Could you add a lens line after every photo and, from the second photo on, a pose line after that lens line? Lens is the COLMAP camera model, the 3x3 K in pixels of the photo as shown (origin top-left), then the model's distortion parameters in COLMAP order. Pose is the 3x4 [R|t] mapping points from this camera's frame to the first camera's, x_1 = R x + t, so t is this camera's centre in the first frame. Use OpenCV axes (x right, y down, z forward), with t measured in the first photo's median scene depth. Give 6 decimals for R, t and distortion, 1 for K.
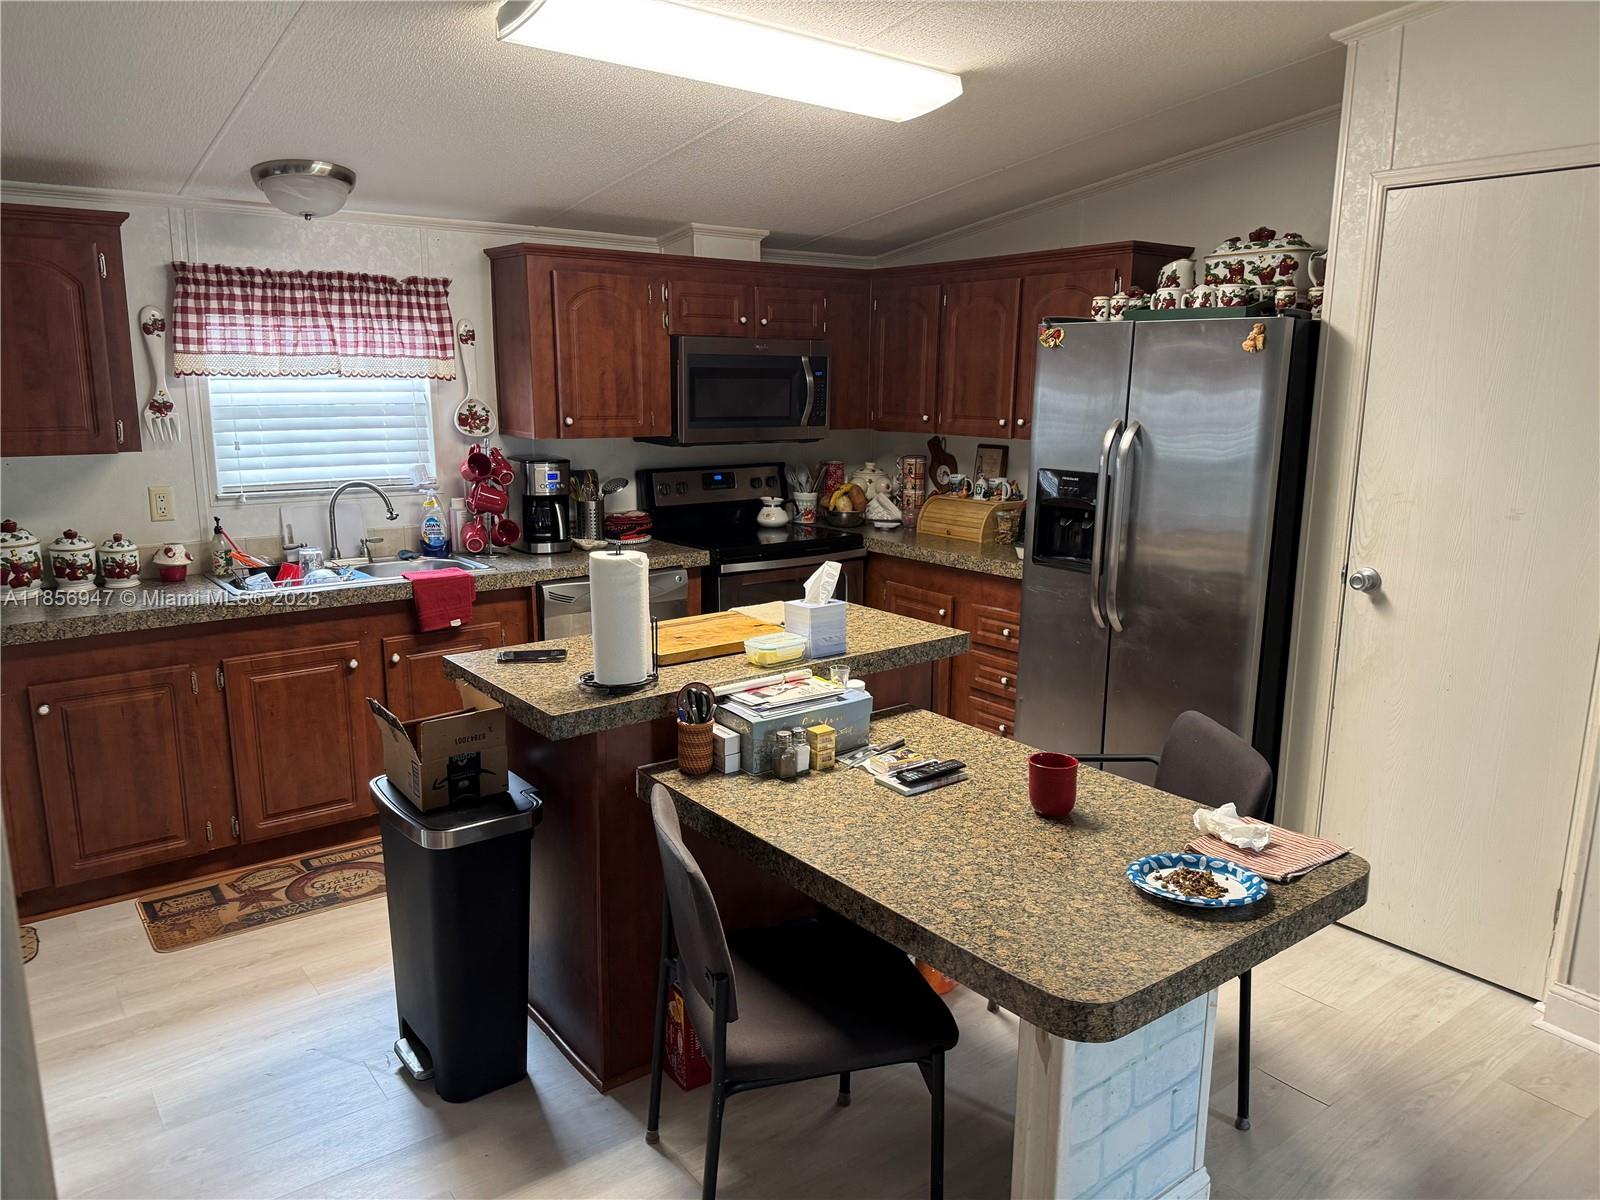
lens RADIAL K [[1136.8, 0, 809.5], [0, 1136.8, 609.6], [0, 0, 1]] dist [0.135202, -0.209180]
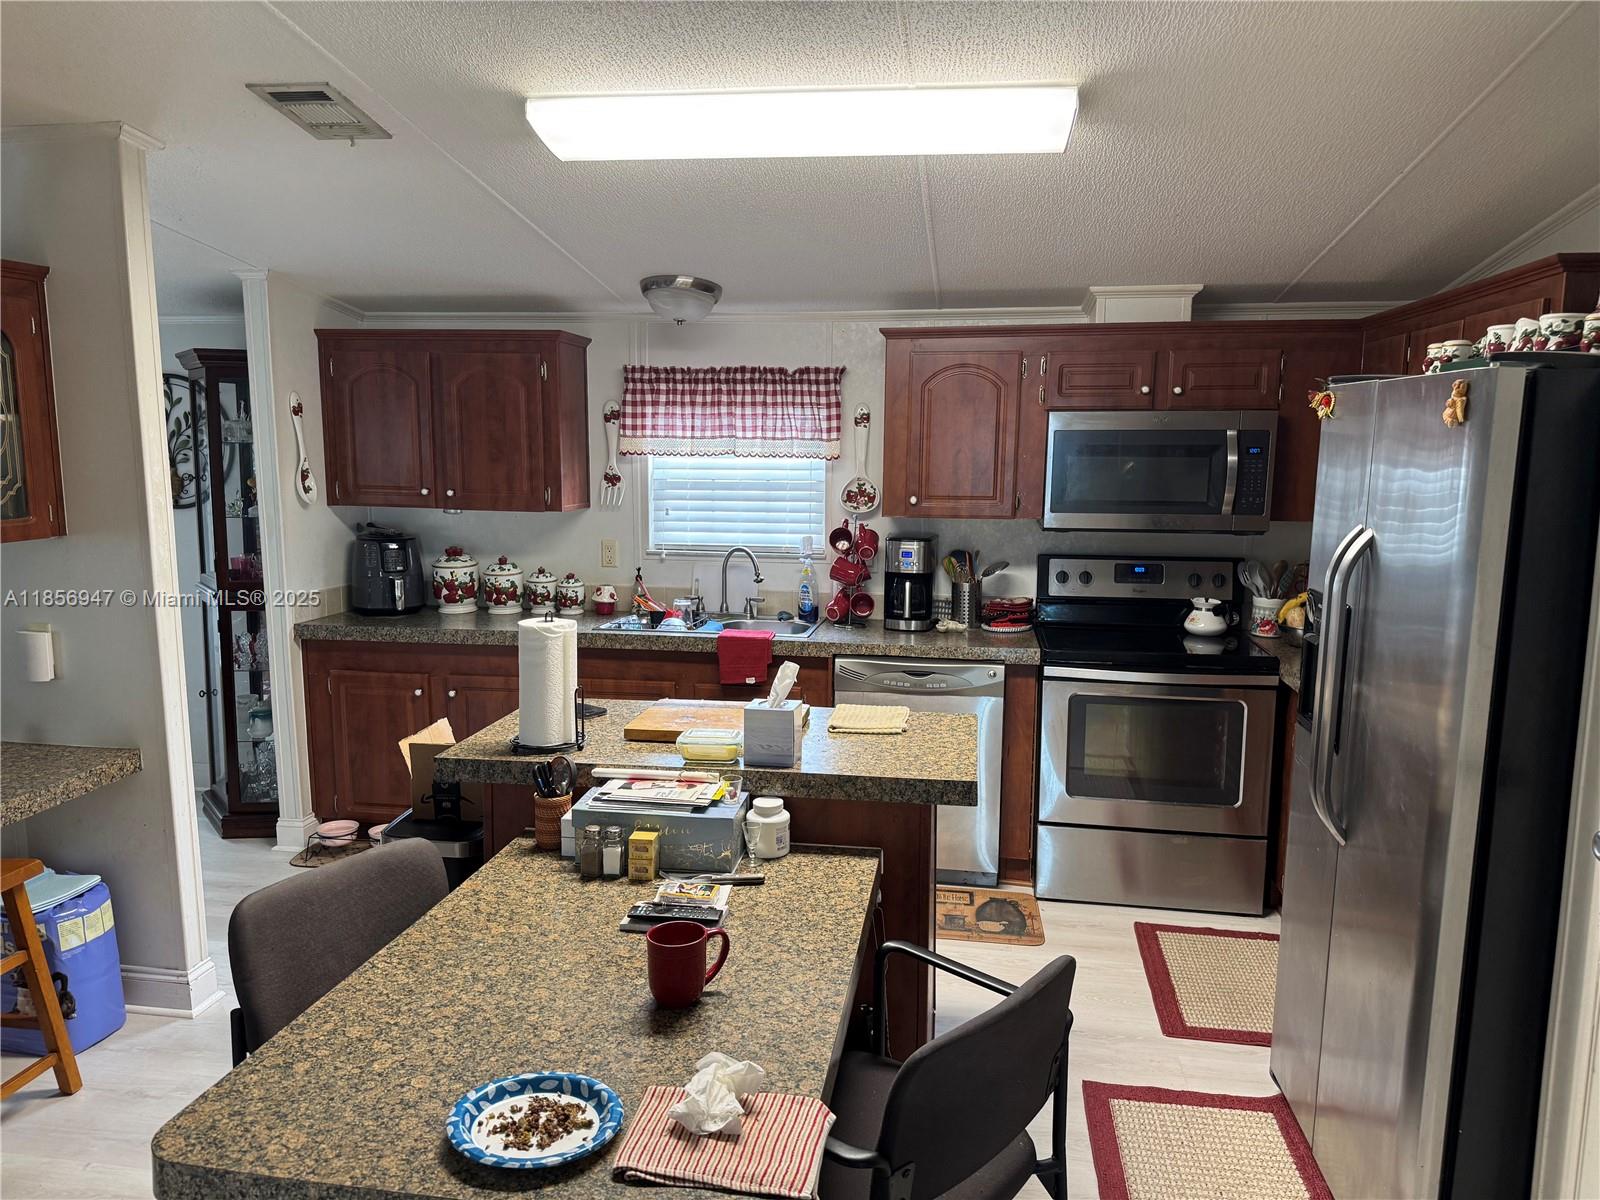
lens RADIAL K [[1136.8, 0, 809.5], [0, 1136.8, 609.6], [0, 0, 1]] dist [0.135202, -0.209180]
pose [[0.681470, 0.105647, -0.724181, 0.501247], [-0.152302, 0.988334, 0.000863, -0.064223], [0.715823, 0.109706, 0.689610, 0.294640]]
